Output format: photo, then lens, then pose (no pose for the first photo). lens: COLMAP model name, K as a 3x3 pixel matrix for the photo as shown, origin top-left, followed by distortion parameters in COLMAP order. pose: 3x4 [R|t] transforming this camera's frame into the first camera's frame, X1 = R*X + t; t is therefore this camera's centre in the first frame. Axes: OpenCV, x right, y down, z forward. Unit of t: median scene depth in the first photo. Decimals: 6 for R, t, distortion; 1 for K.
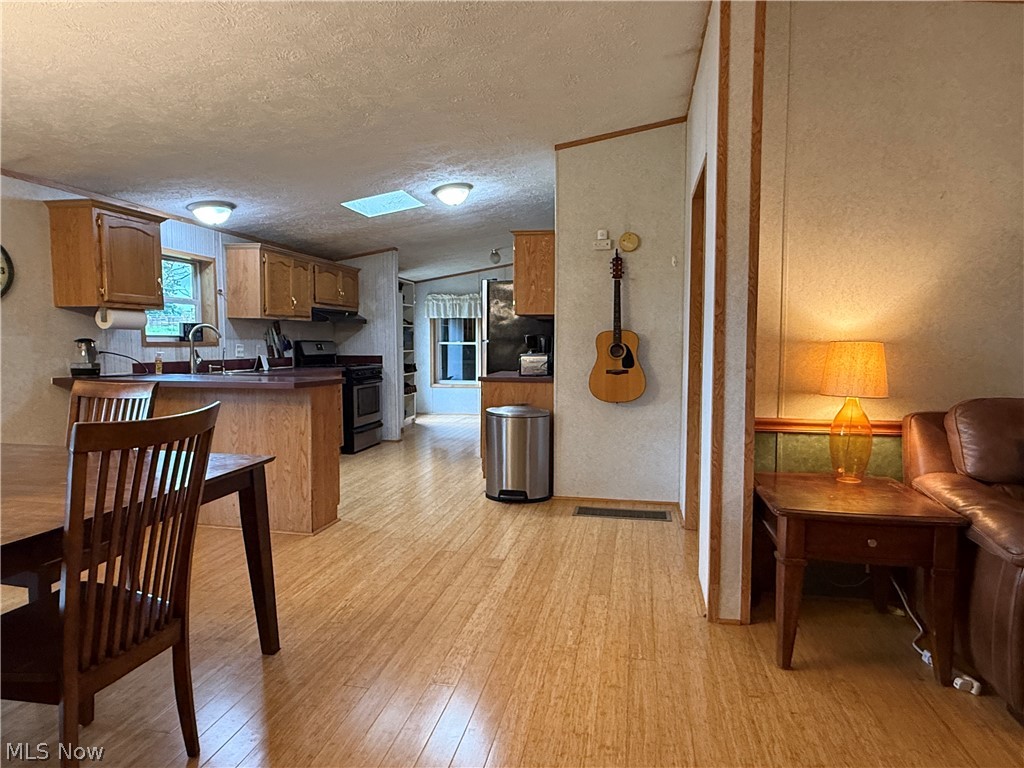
lens RADIAL K [[629.7, 0, 511.6], [0, 629.7, 382.7], [0, 0, 1]] dist [0.028958, 0.000356]
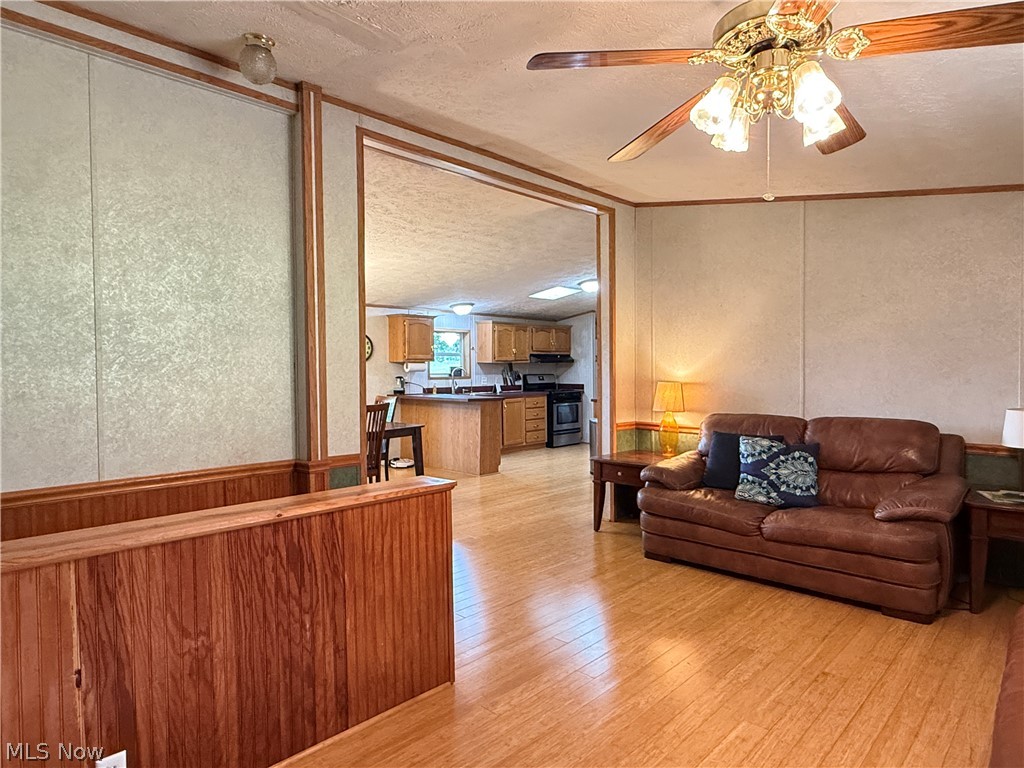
lens RADIAL K [[629.7, 0, 513.1], [0, 629.7, 384.4], [0, 0, 1]] dist [0.028958, 0.000356]
pose [[0.851997, 0.009824, -0.523455, 0.550884], [-0.028604, 0.999204, -0.027805, 0.003894], [0.522765, 0.038663, 0.851600, -0.432468]]
